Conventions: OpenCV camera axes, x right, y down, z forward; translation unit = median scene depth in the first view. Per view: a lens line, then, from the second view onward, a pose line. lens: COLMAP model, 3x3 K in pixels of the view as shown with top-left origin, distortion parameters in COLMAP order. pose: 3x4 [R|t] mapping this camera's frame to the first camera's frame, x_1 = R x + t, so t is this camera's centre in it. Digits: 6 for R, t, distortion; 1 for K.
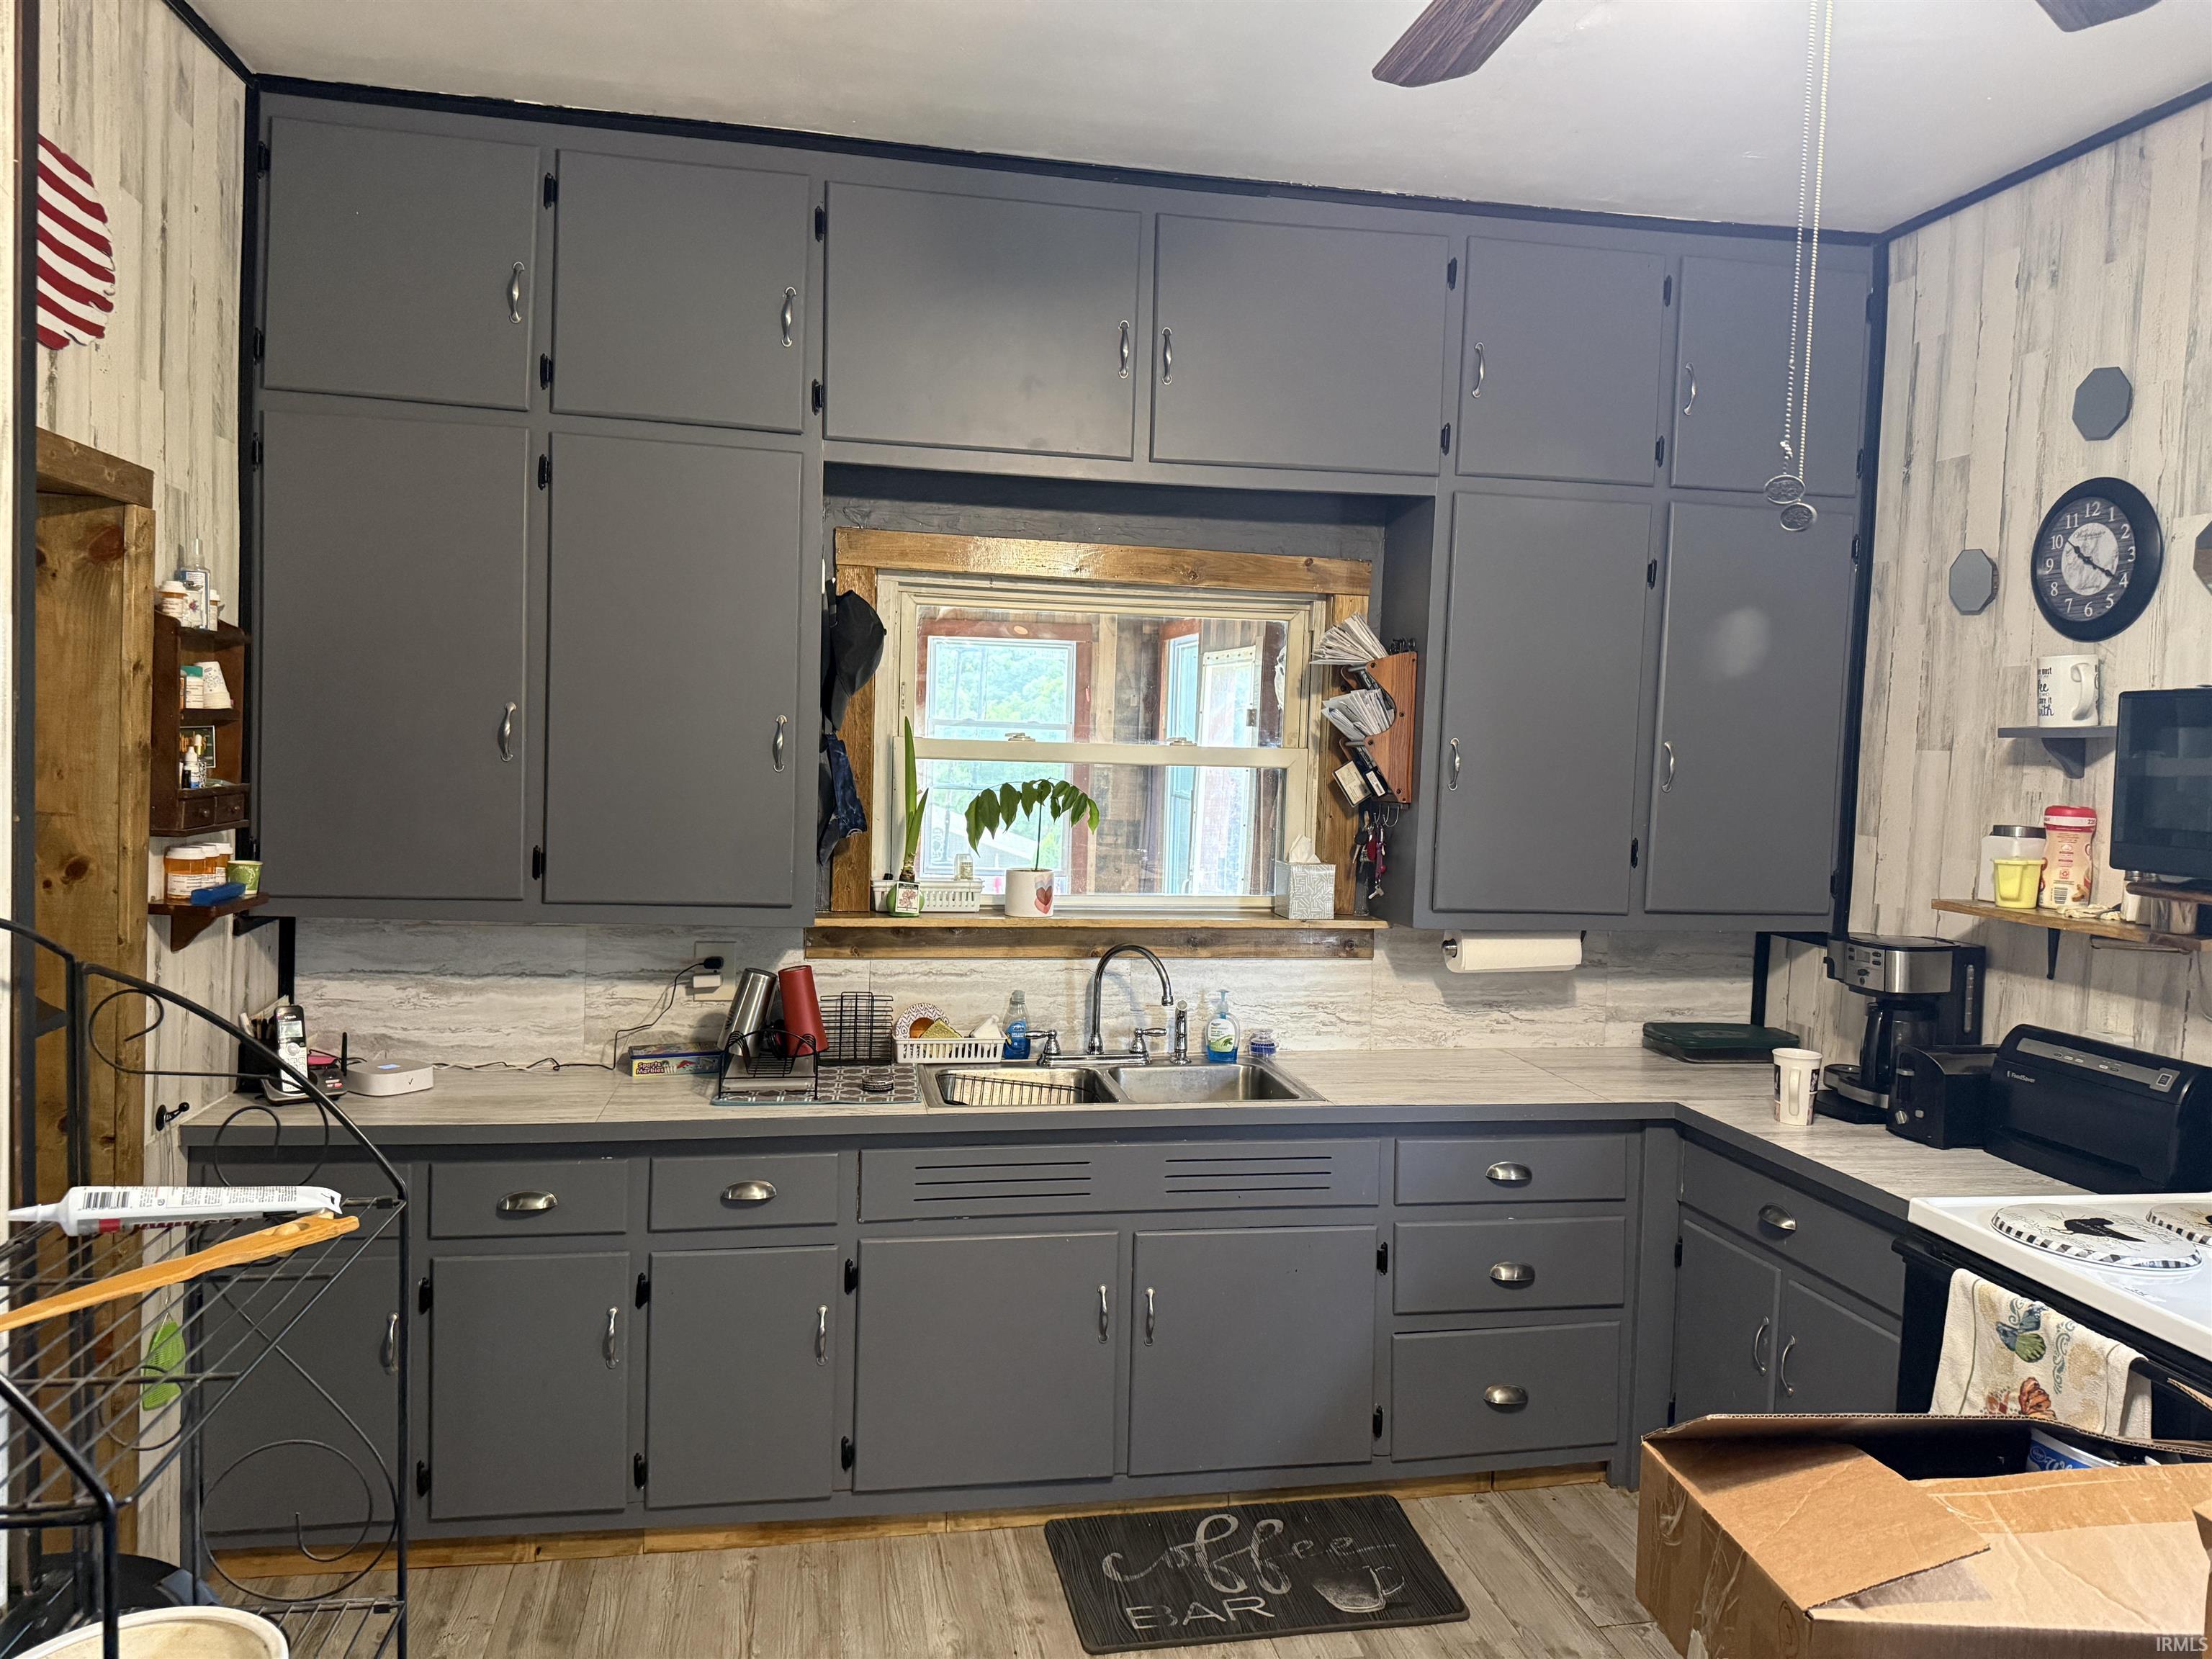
lens RADIAL K [[1575.3, 0, 1122.3], [0, 1575.3, 818.6], [0, 0, 1]] dist [0.010031, -0.002182]
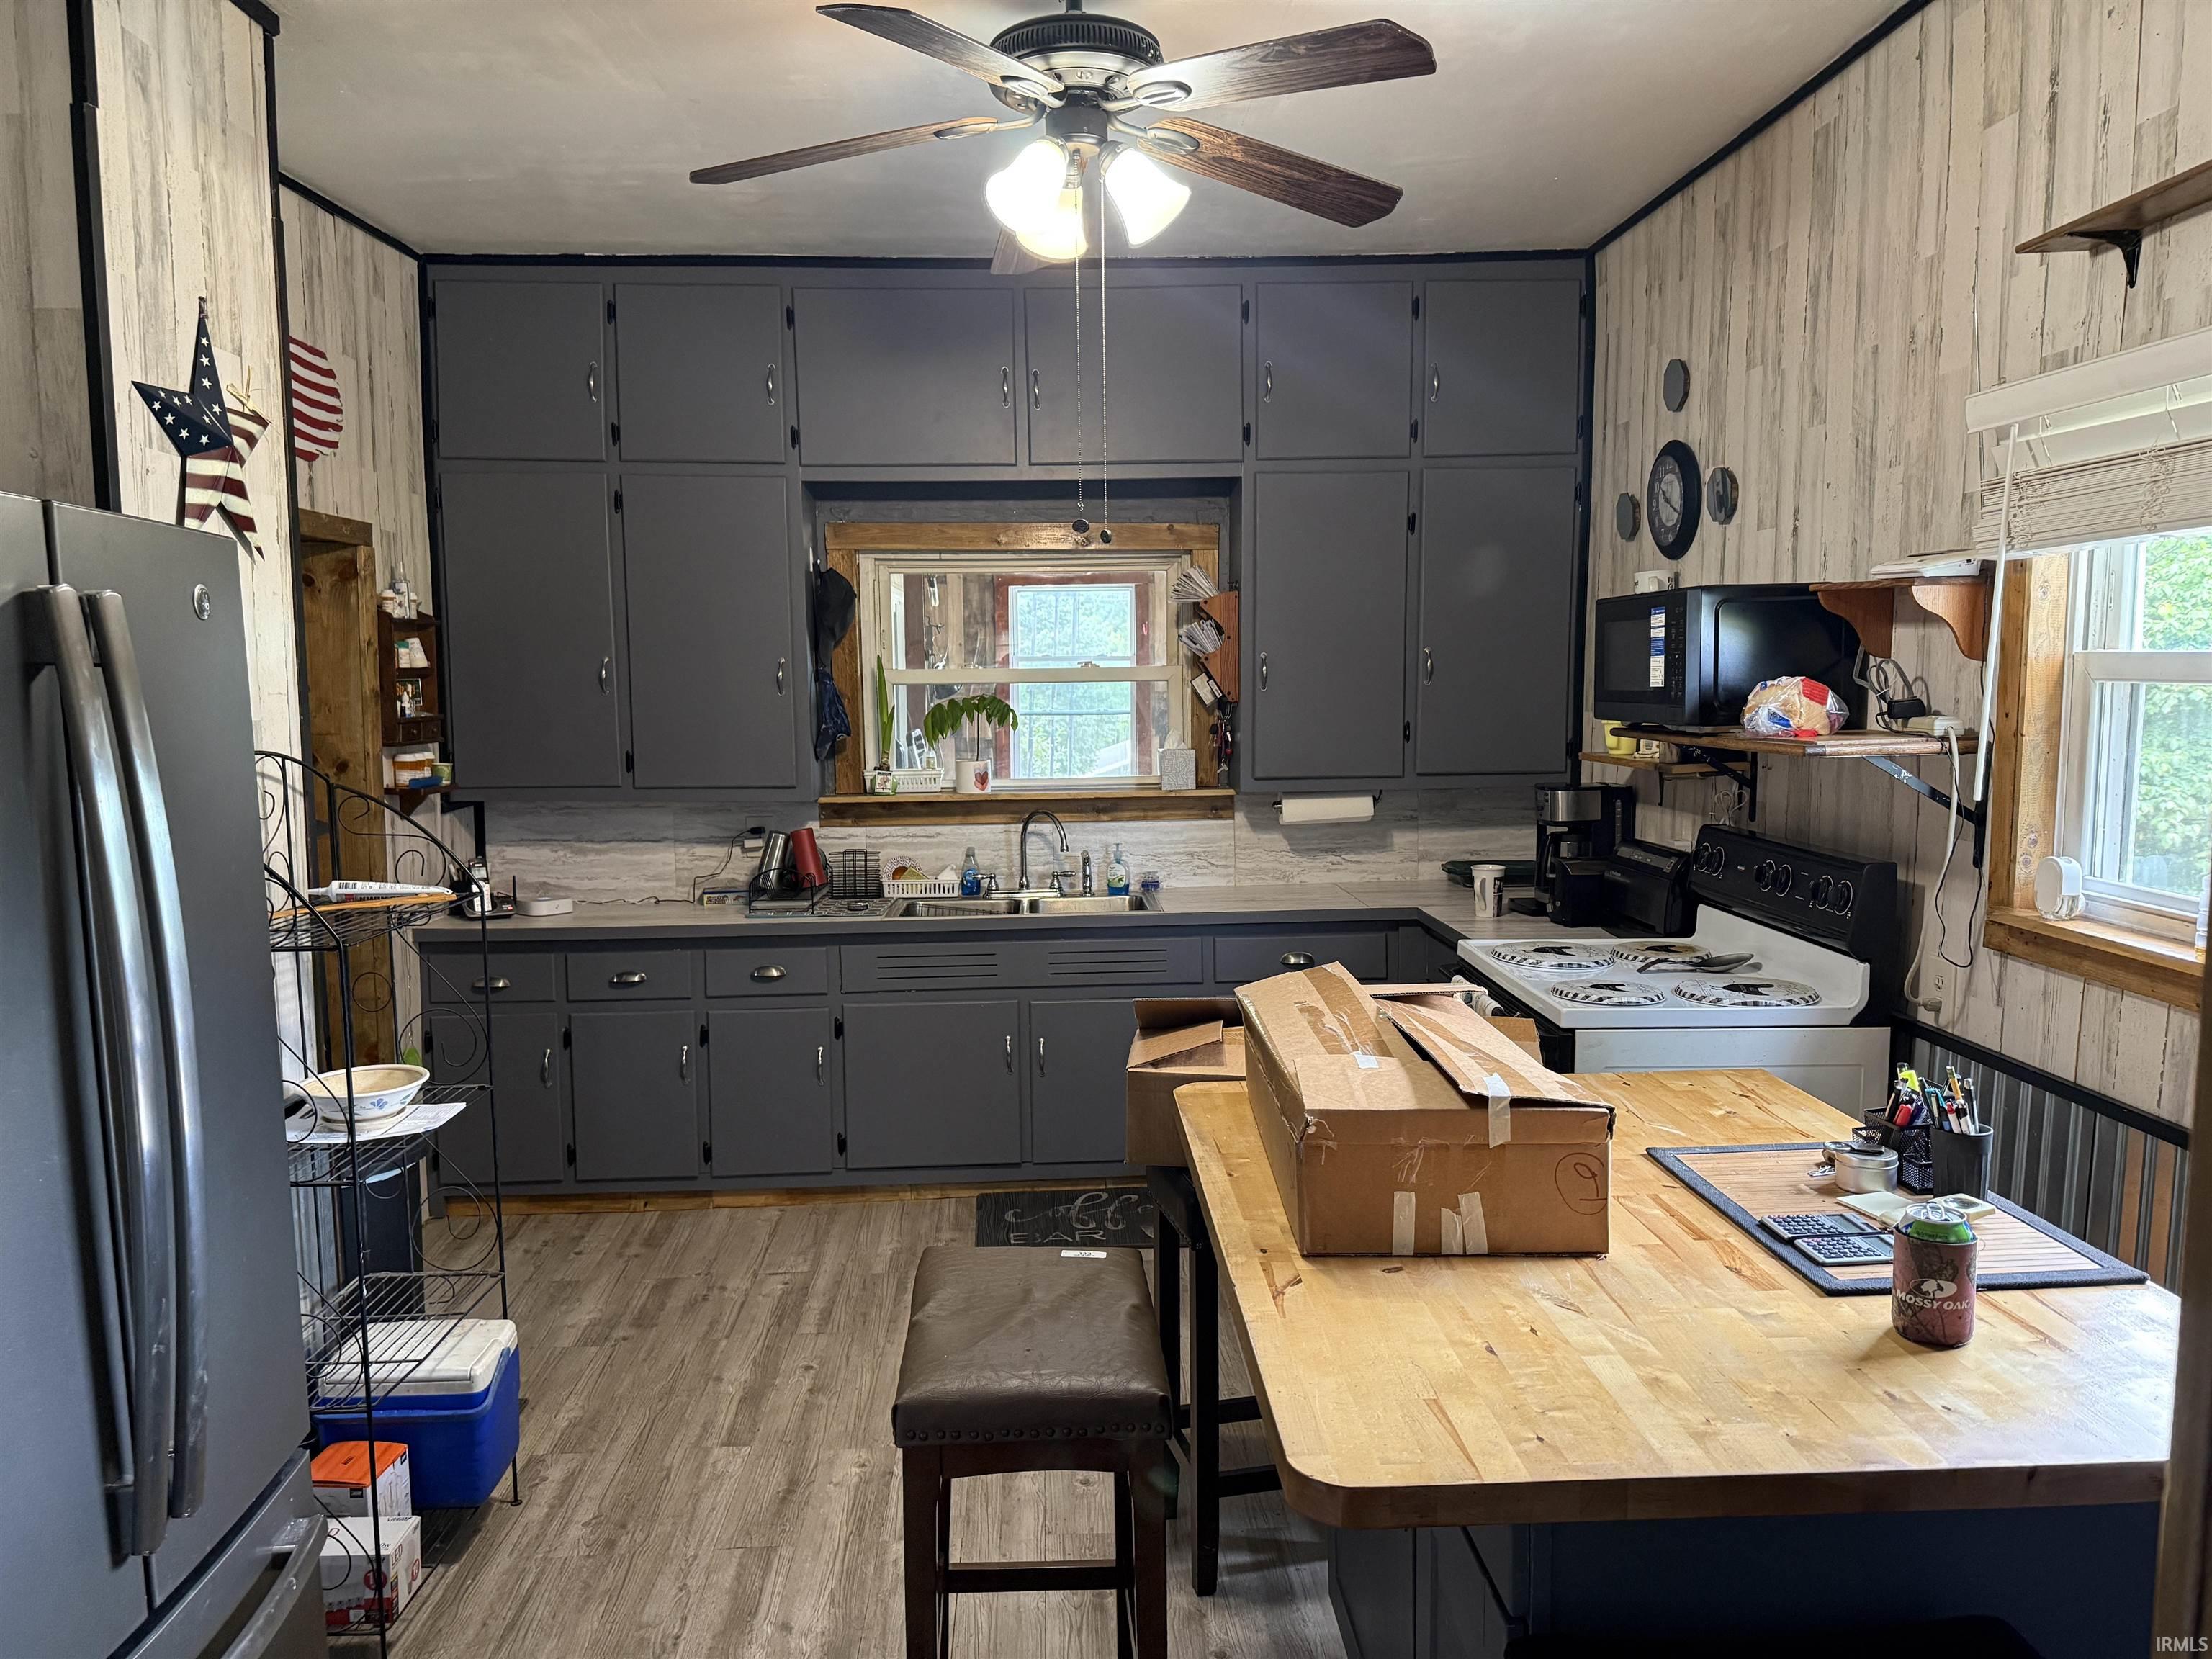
lens RADIAL K [[1544.2, 0, 1115.0], [0, 1544.2, 842.9], [0, 0, 1]] dist [0.037068, -0.064316]
pose [[0.989355, -0.027897, -0.142822, 0.288433], [0.035873, 0.997919, 0.053575, 0.040864], [0.141031, -0.058128, 0.988297, -0.390980]]
